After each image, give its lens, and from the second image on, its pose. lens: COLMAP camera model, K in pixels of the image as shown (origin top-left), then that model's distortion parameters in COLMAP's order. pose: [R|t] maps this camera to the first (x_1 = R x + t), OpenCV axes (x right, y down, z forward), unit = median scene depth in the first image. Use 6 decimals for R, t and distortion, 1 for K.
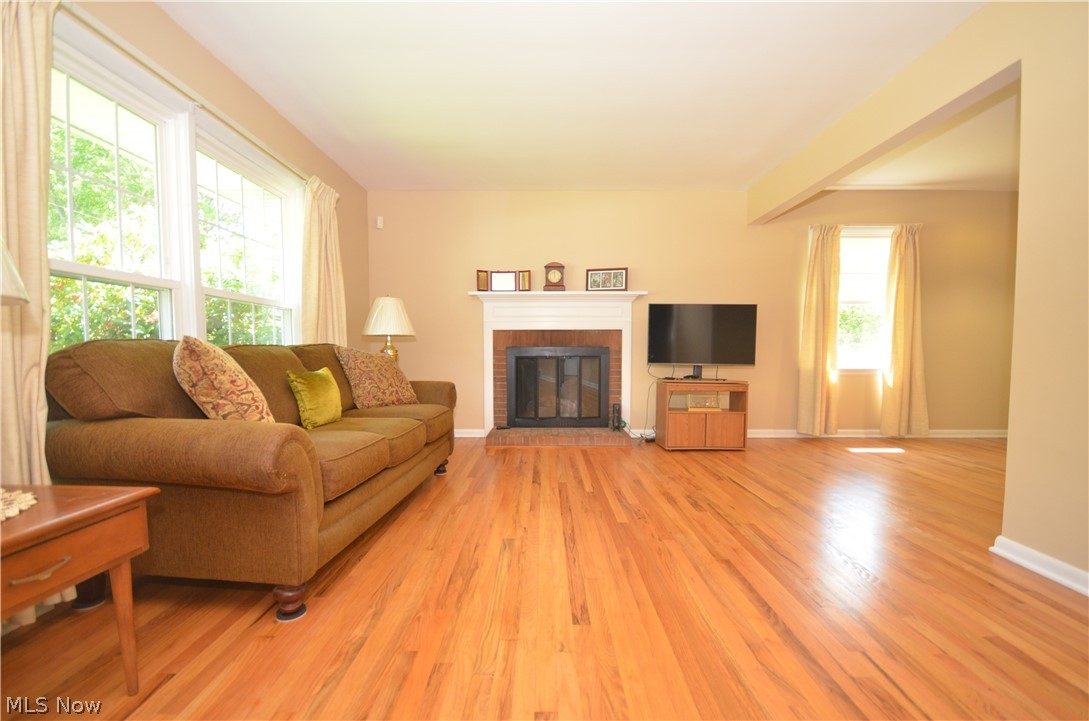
lens RADIAL K [[475.3, 0, 542.8], [0, 475.3, 380.0], [0, 0, 1]] dist [0.006193, -0.008109]
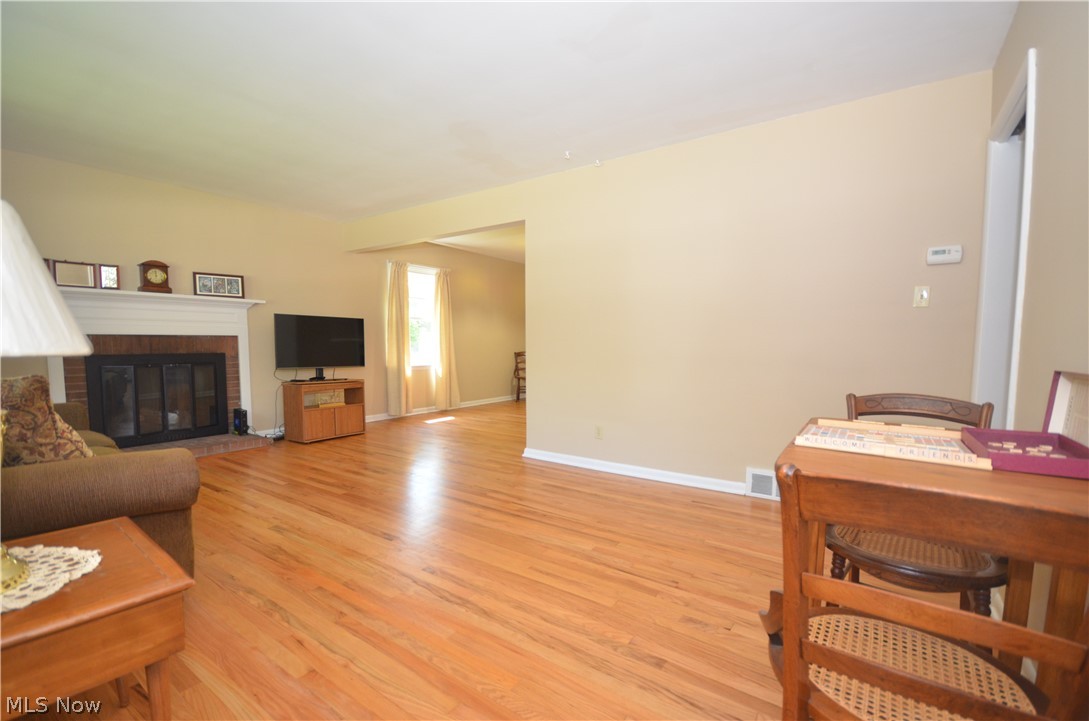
lens RADIAL K [[475.3, 0, 542.8], [0, 475.3, 380.0], [0, 0, 1]] dist [0.006193, -0.008109]
pose [[0.571592, -0.063215, 0.818099, -0.324137], [0.048697, 0.997884, 0.043083, -0.025773], [-0.819092, 0.015213, 0.573461, -0.123007]]
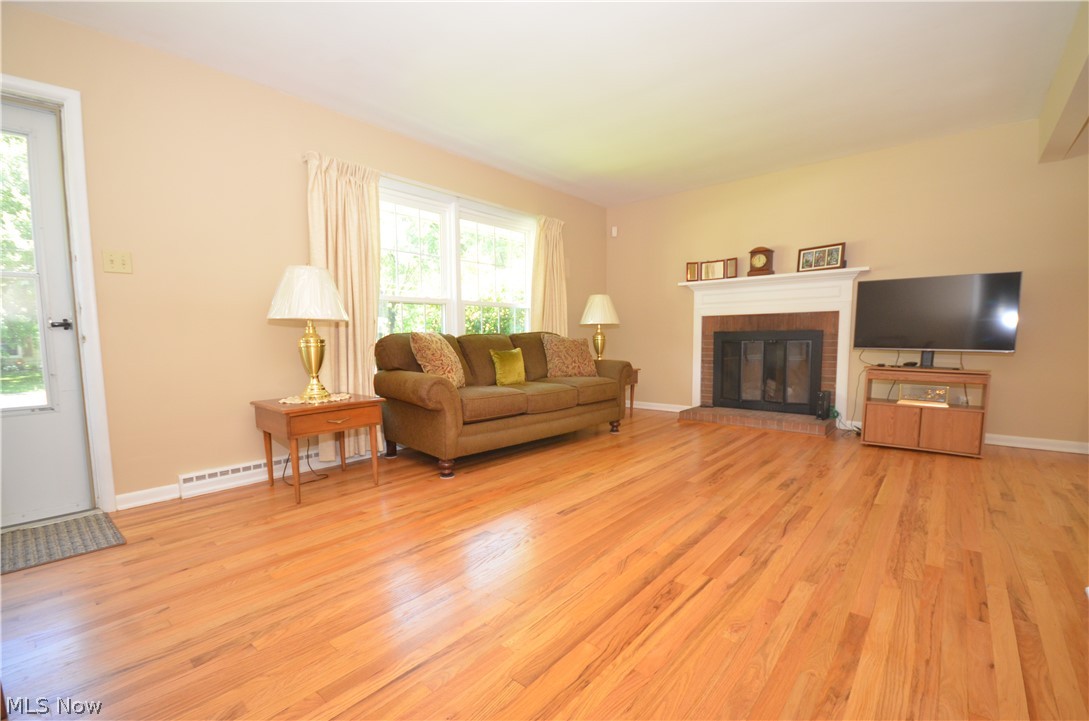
lens RADIAL K [[475.3, 0, 542.8], [0, 475.3, 380.0], [0, 0, 1]] dist [0.006193, -0.008109]
pose [[0.763188, 0.052579, -0.644033, 0.356268], [-0.030294, 0.998499, 0.045619, 0.002419], [0.645466, -0.015306, 0.763636, -0.075516]]
